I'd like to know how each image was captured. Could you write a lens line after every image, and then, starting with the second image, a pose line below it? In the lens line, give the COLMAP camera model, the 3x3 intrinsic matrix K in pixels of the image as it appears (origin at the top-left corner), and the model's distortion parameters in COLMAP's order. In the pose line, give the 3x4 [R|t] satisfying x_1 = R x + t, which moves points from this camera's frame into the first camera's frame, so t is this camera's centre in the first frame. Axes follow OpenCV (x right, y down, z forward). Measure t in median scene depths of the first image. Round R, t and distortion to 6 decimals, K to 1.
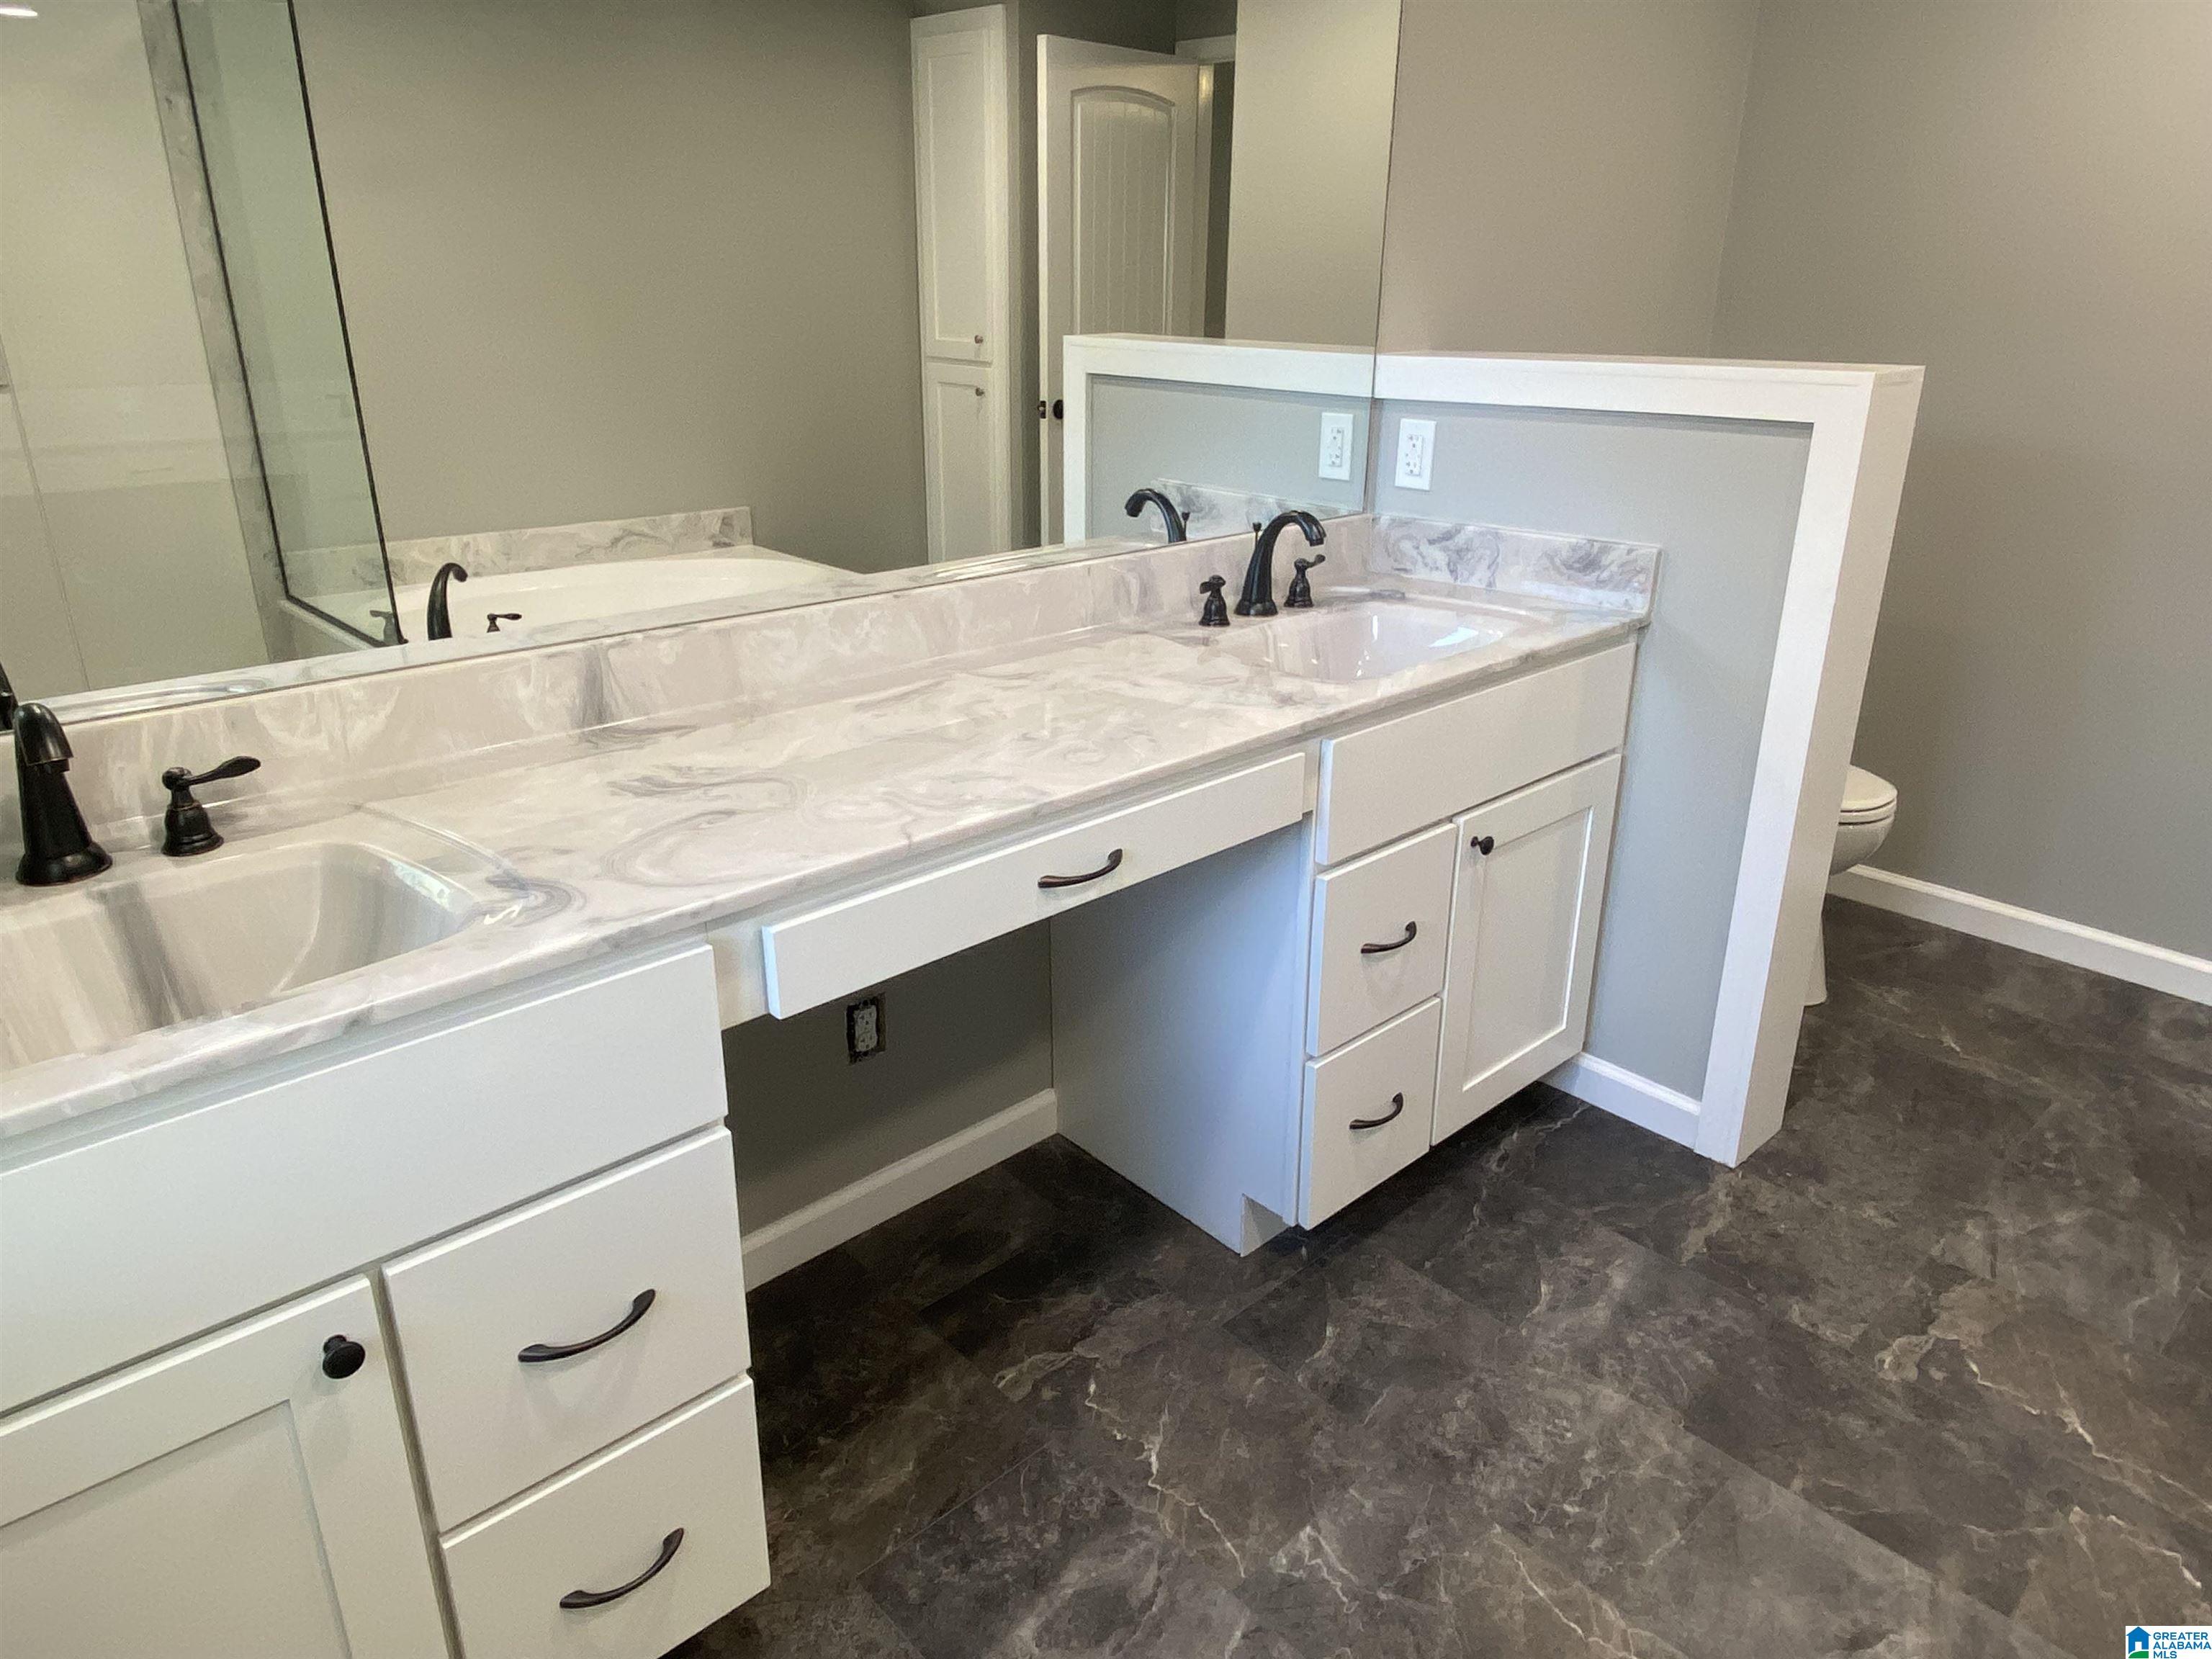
lens RADIAL K [[1433.2, 0, 1106.0], [0, 1433.2, 829.5], [0, 0, 1]] dist [0.125041, -0.180638]
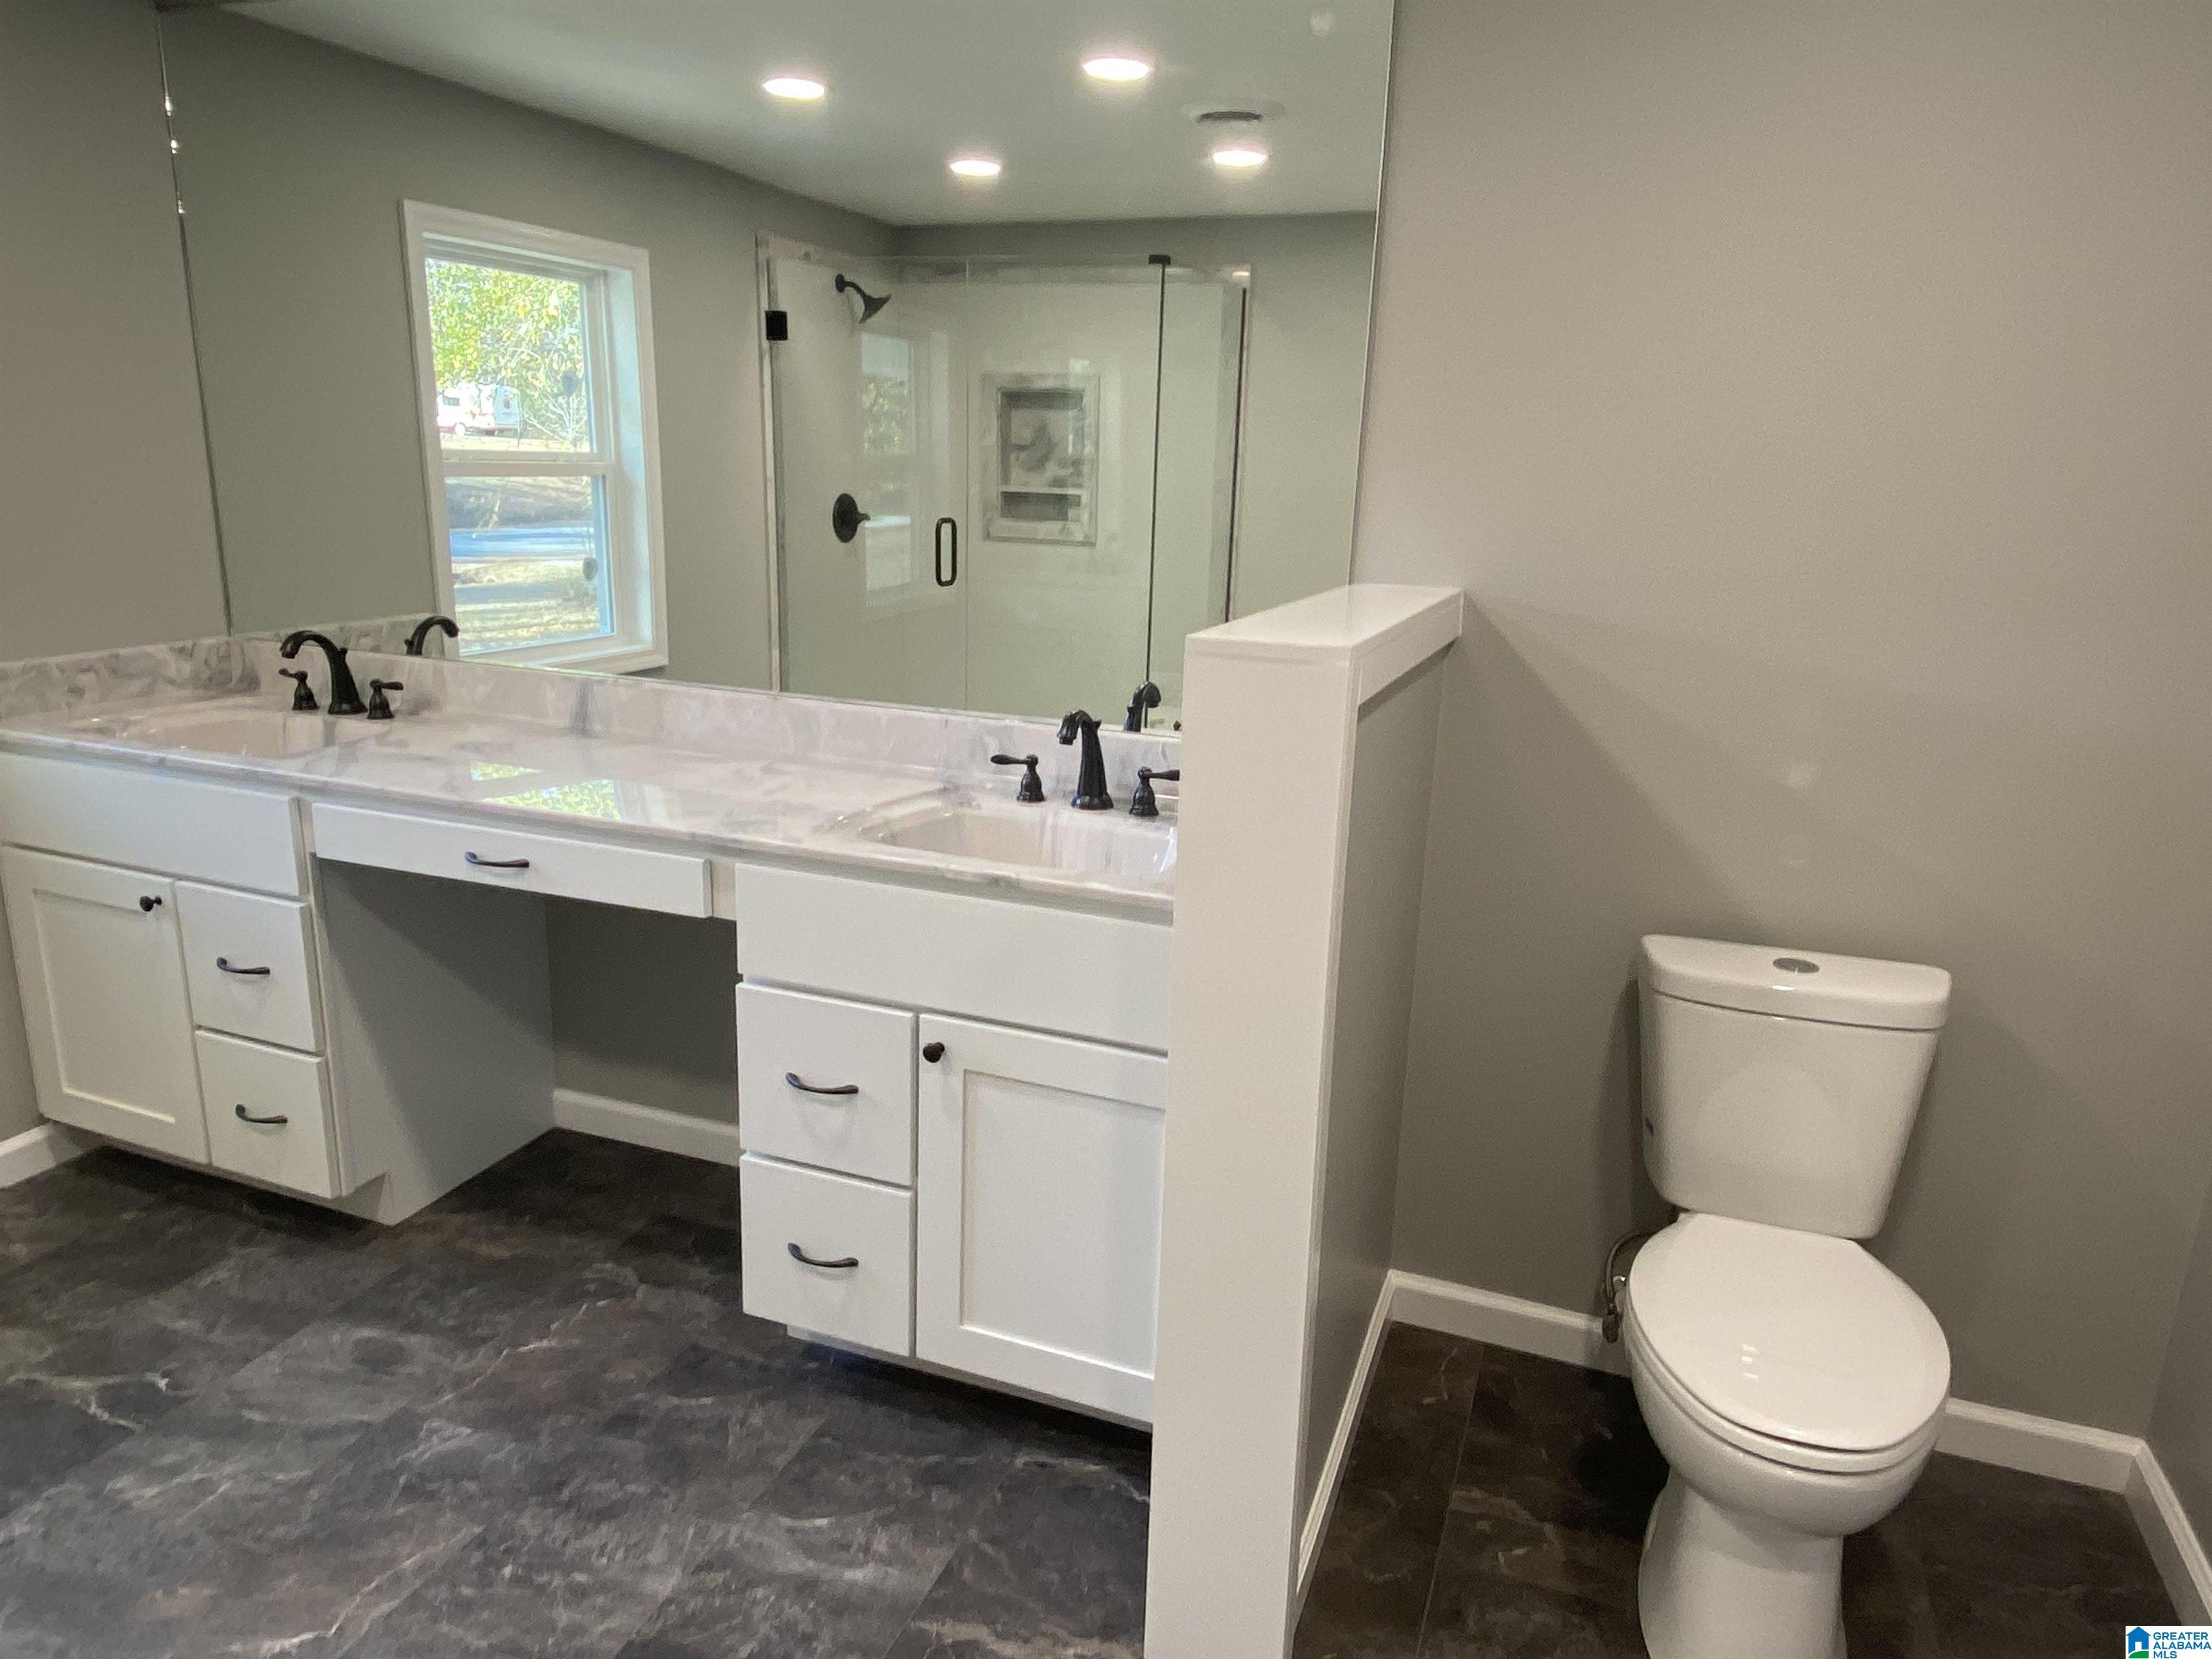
lens RADIAL K [[1452.4, 0, 1106.0], [0, 1452.4, 829.5], [0, 0, 1]] dist [0.068301, -0.084311]
pose [[0.425608, 0.238201, -0.872994, 1.312132], [-0.351916, 0.932360, 0.082831, -0.291564], [0.833674, 0.271967, 0.480646, 0.686901]]
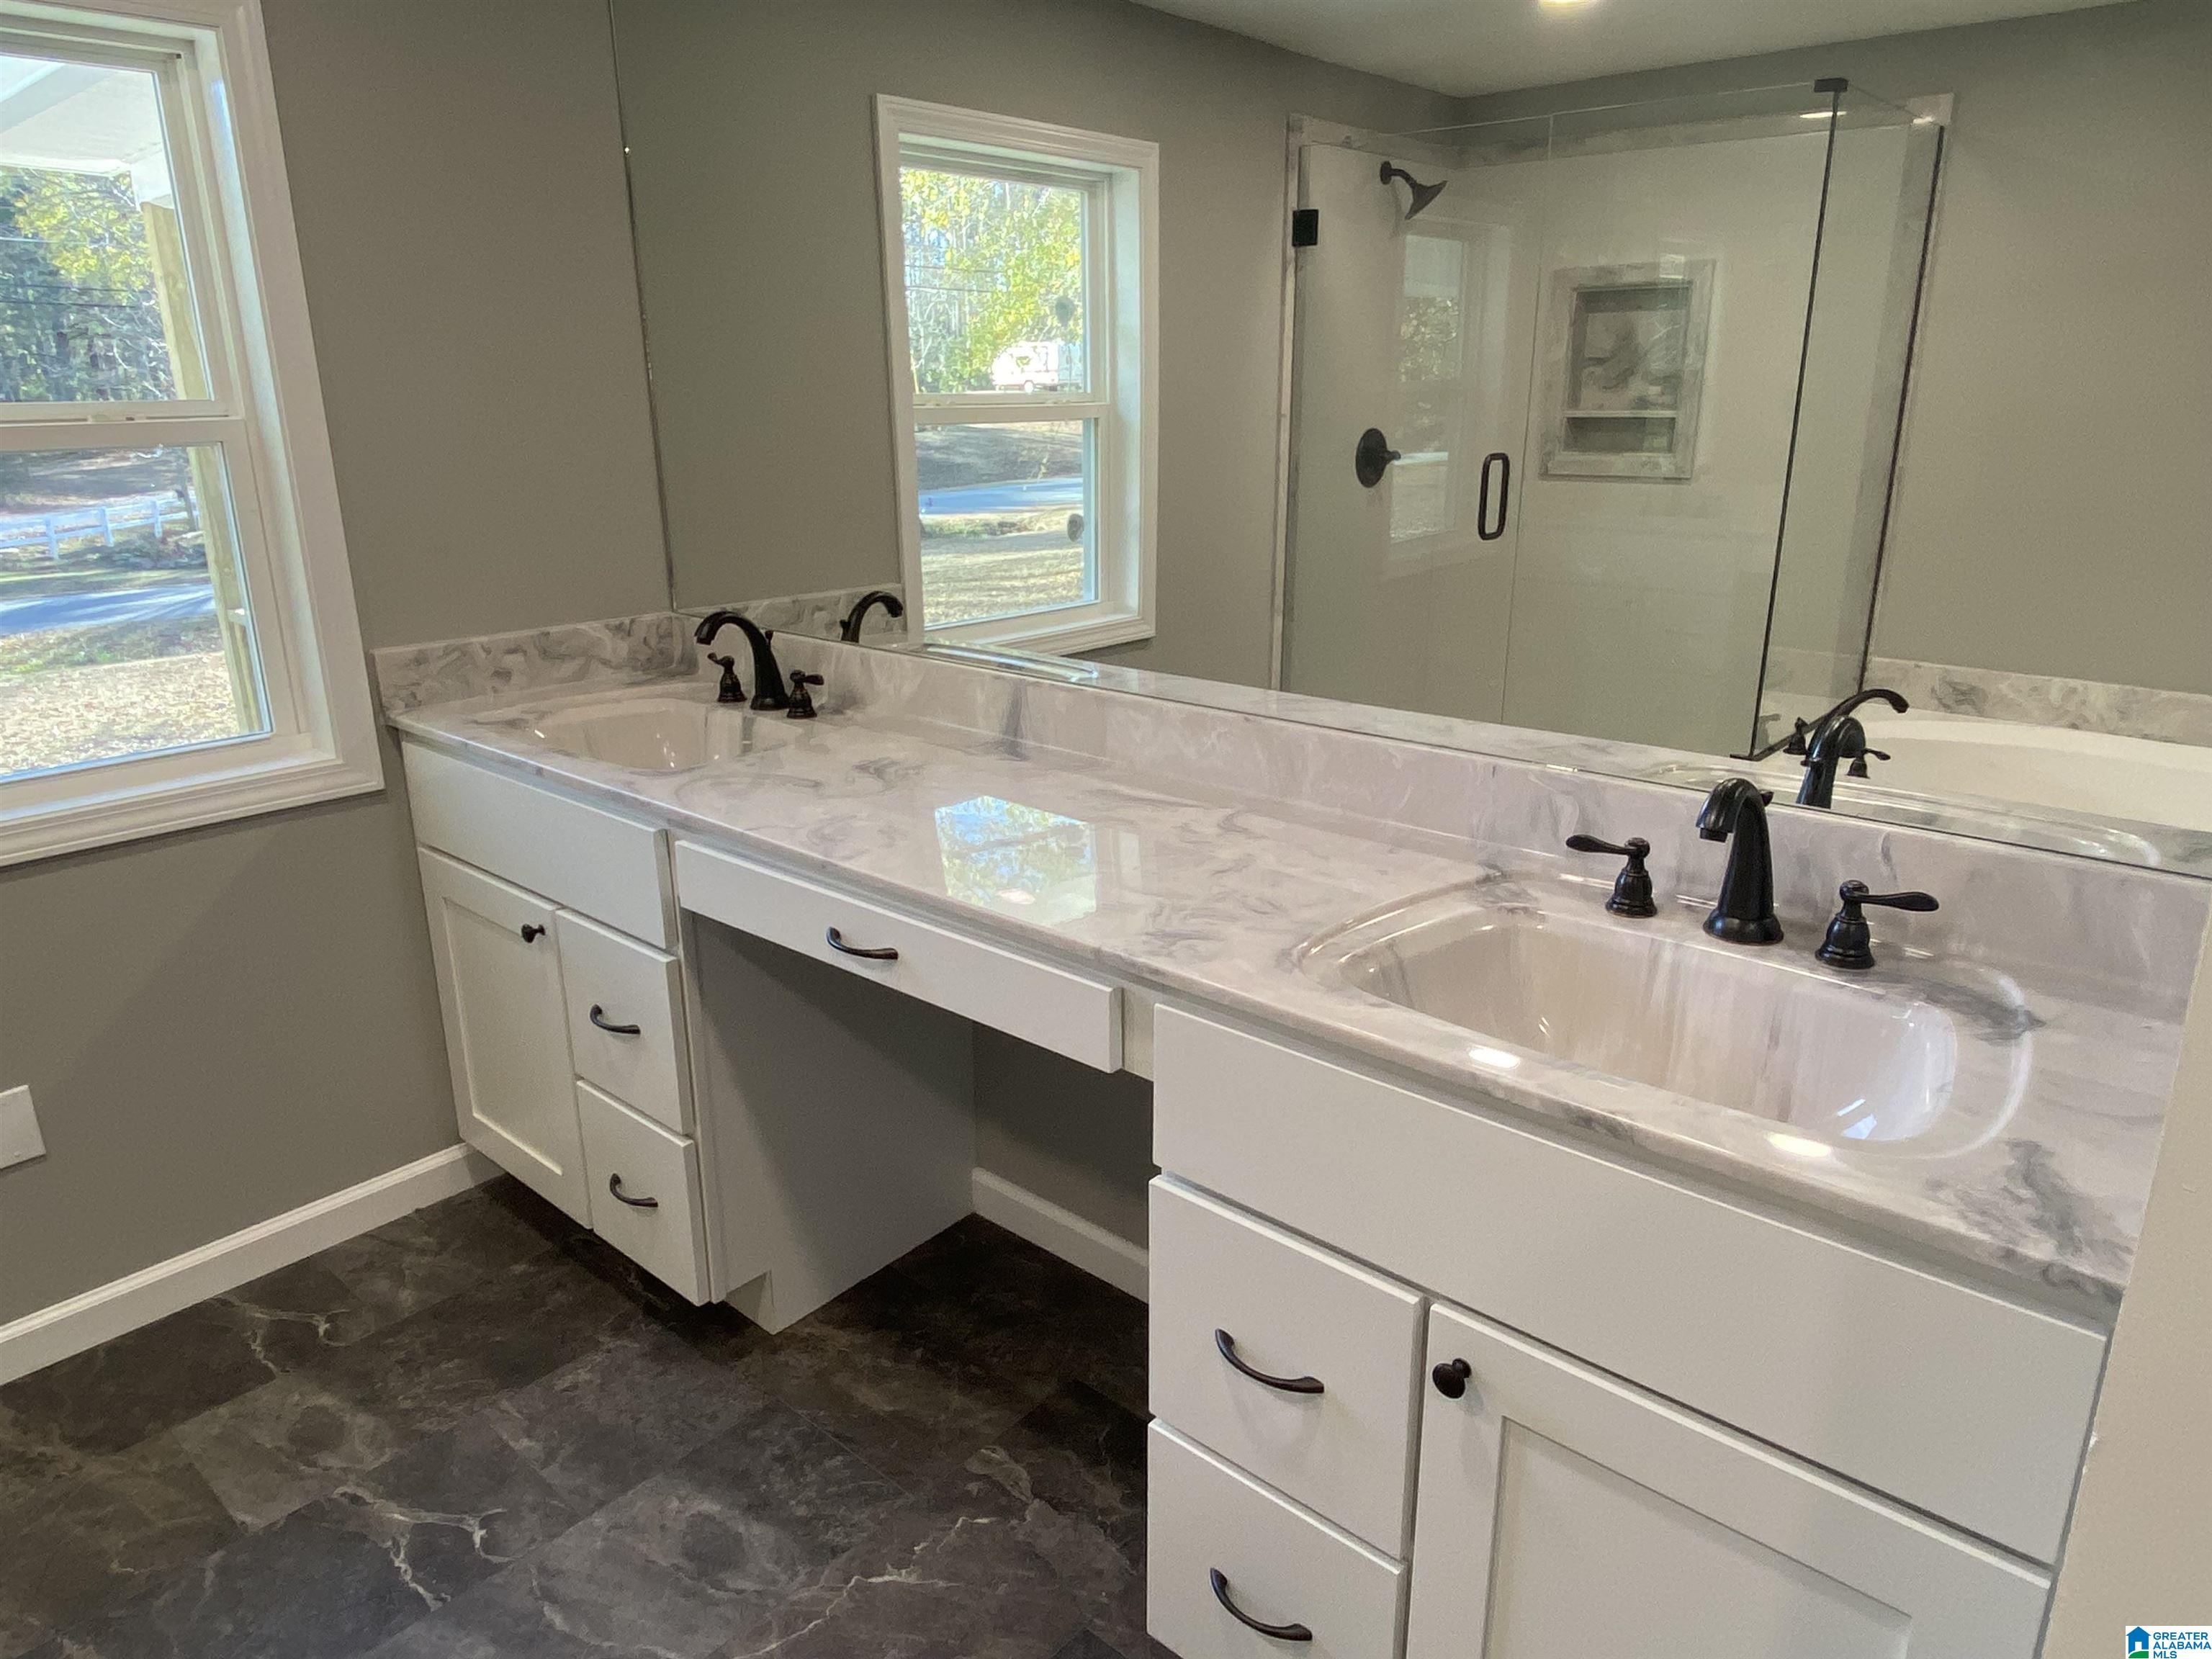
lens RADIAL K [[1433.2, 0, 1106.0], [0, 1433.2, 829.5], [0, 0, 1]] dist [0.125041, -0.180638]
pose [[0.088926, 0.291596, -0.952399, 0.854633], [-0.348313, 0.904920, 0.244538, -0.322266], [0.933151, 0.309987, 0.182037, 0.820626]]
